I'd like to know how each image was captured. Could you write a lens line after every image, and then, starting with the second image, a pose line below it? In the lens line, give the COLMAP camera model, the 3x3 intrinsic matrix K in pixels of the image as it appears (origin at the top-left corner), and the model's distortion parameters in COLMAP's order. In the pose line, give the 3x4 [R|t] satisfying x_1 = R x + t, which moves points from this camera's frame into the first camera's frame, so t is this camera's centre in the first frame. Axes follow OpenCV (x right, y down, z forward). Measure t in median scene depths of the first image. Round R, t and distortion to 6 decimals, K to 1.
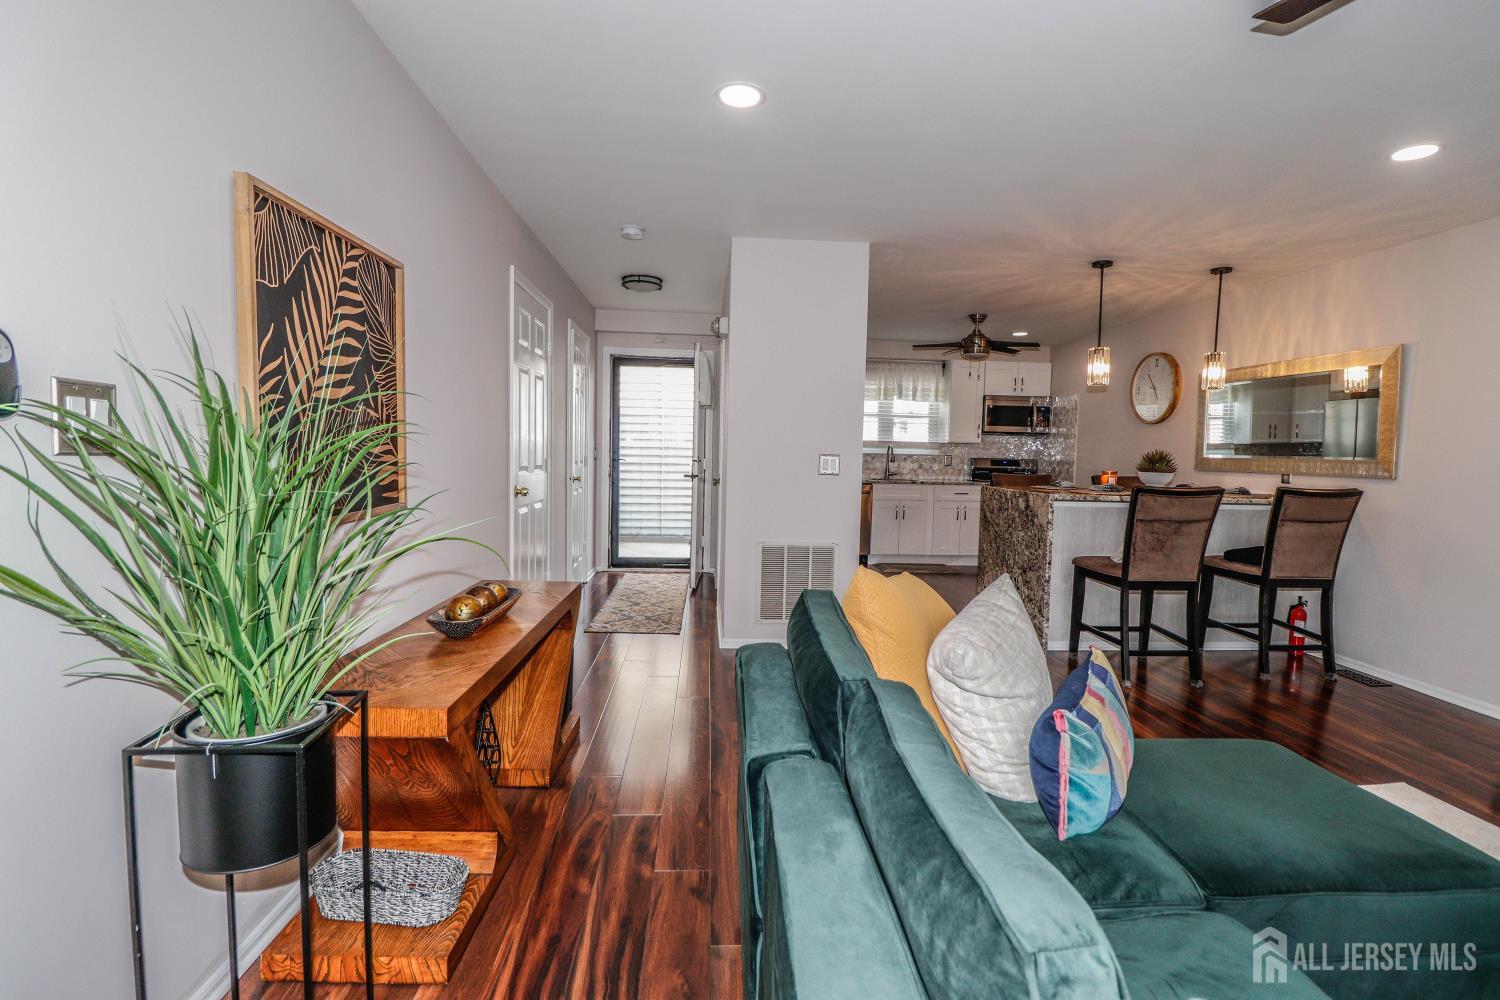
lens RADIAL K [[659.8, 0, 769.5], [0, 659.8, 494.5], [0, 0, 1]] dist [-0.011719, -0.001562]
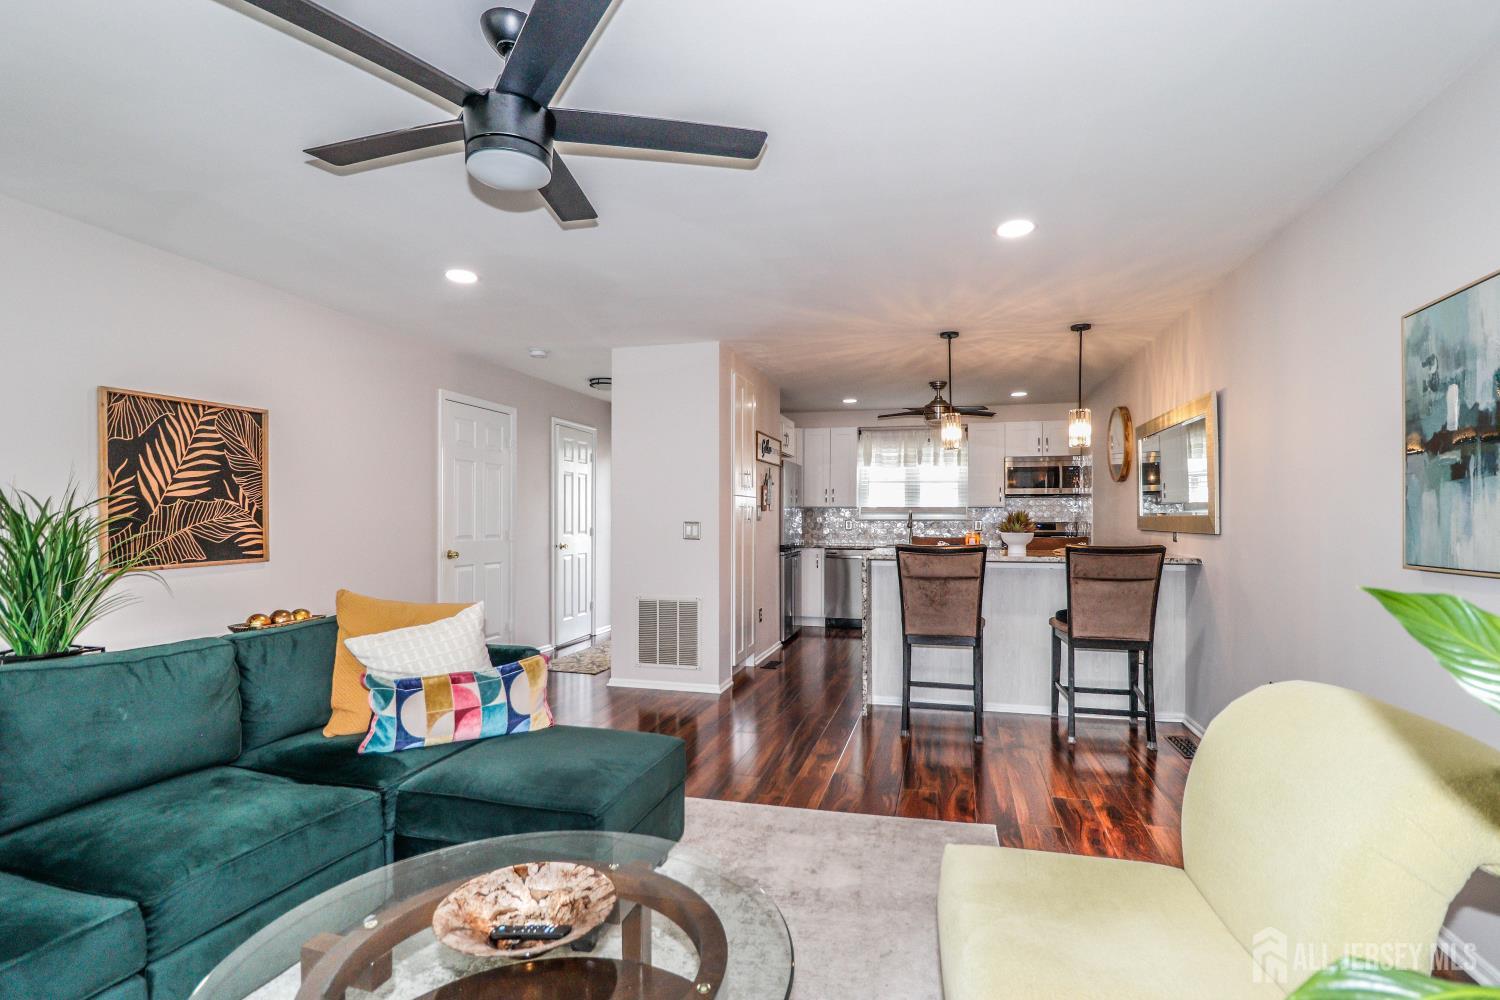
lens RADIAL K [[697.1, 0, 798.0], [0, 697.1, 513.8], [0, 0, 1]] dist [-0.012074, -0.000752]
pose [[0.954285, -0.024853, -0.297864, 0.585247], [0.001898, 0.997021, -0.077107, 0.019108], [0.298893, 0.073017, 0.951489, -0.106171]]
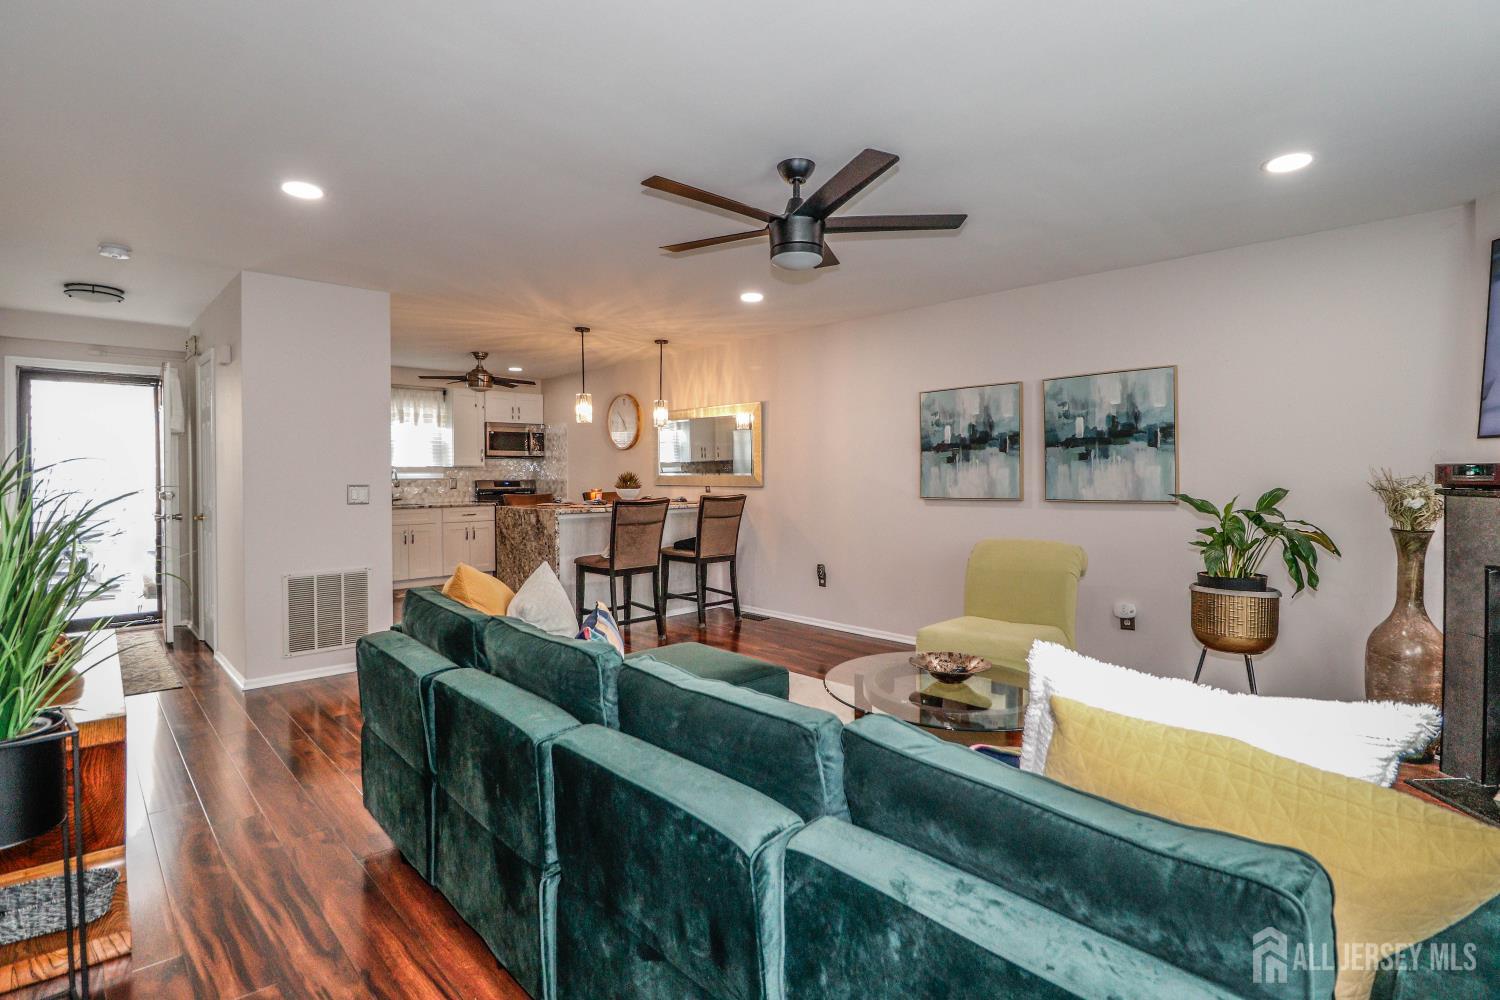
lens RADIAL K [[697.1, 0, 727.2], [0, 697.1, 477.1], [0, 0, 1]] dist [-0.012074, -0.000752]
pose [[0.783396, -0.030598, 0.620769, -0.126381], [0.063503, 0.997501, -0.030971, -0.000496], [-0.618270, 0.063683, 0.783382, -0.225034]]
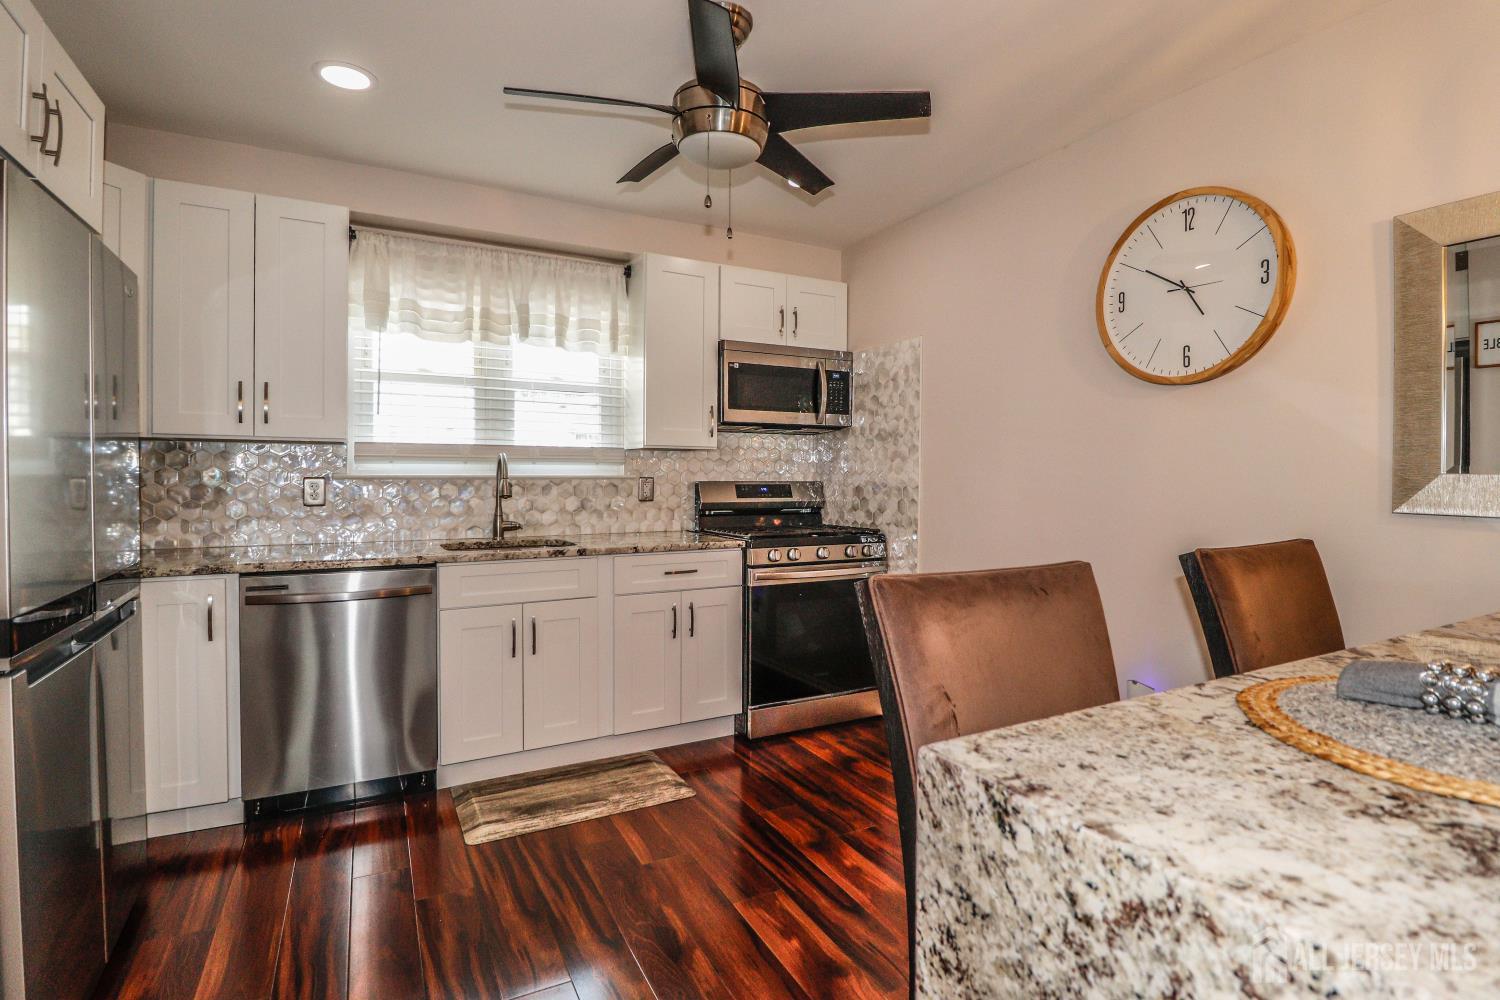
lens RADIAL K [[697.1, 0, 739.4], [0, 697.1, 488.4], [0, 0, 1]] dist [-0.012074, -0.000752]
pose [[0.921941, -0.027287, 0.386368, 0.266502], [0.041691, 0.998711, -0.028950, -0.064446], [-0.385080, 0.042798, 0.921890, 0.979711]]
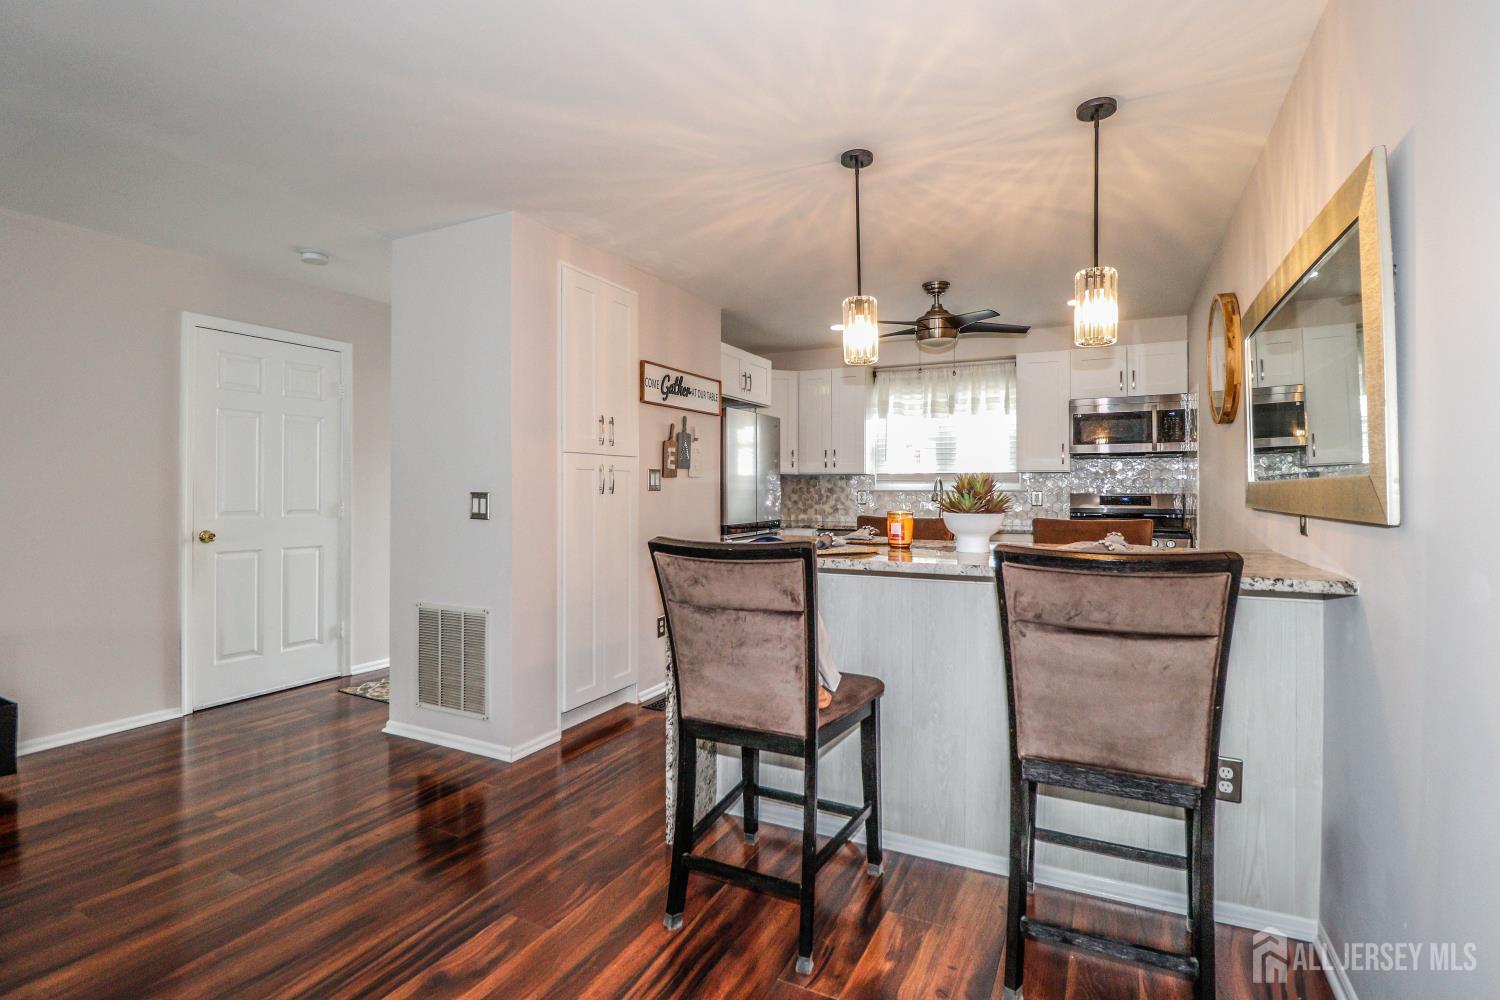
lens RADIAL K [[697.1, 0, 801.3], [0, 697.1, 485.2], [0, 0, 1]] dist [-0.012074, -0.000752]
pose [[0.874960, -0.026188, -0.483486, 0.737383], [-0.012633, 0.996962, -0.076861, -0.011106], [0.484030, 0.073358, 0.871971, 0.442447]]
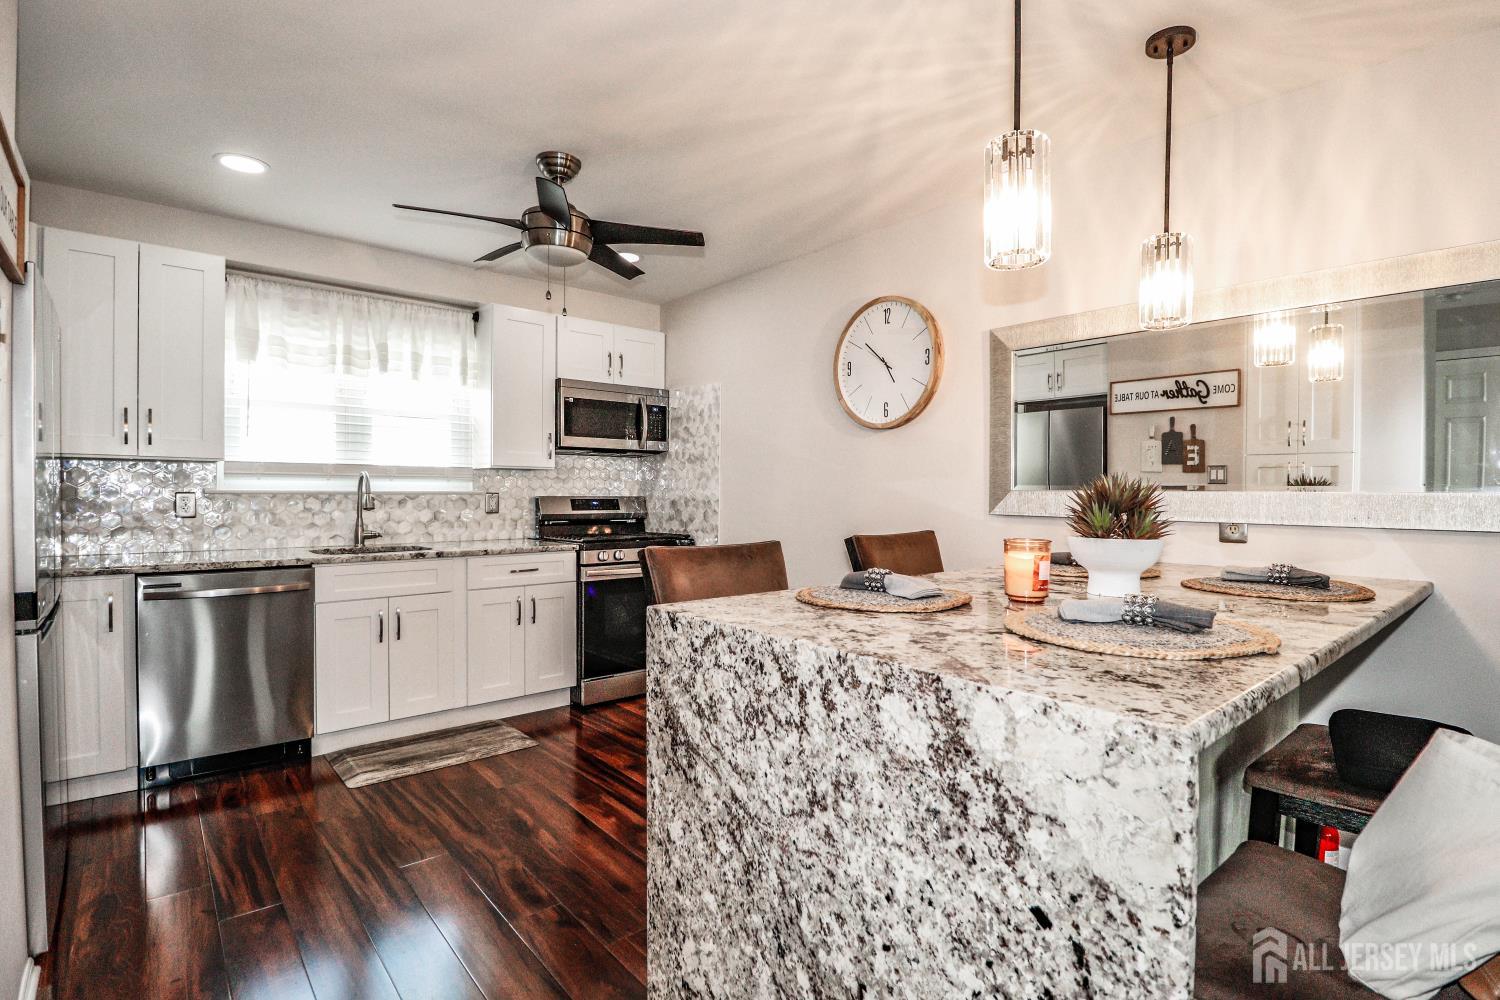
lens RADIAL K [[697.1, 0, 727.5], [0, 697.1, 503.9], [0, 0, 1]] dist [-0.012074, -0.000752]
pose [[0.819583, -0.028503, 0.572251, 0.198785], [0.049602, 0.998542, -0.021303, -0.053832], [-0.570809, 0.045845, 0.819802, 0.807369]]
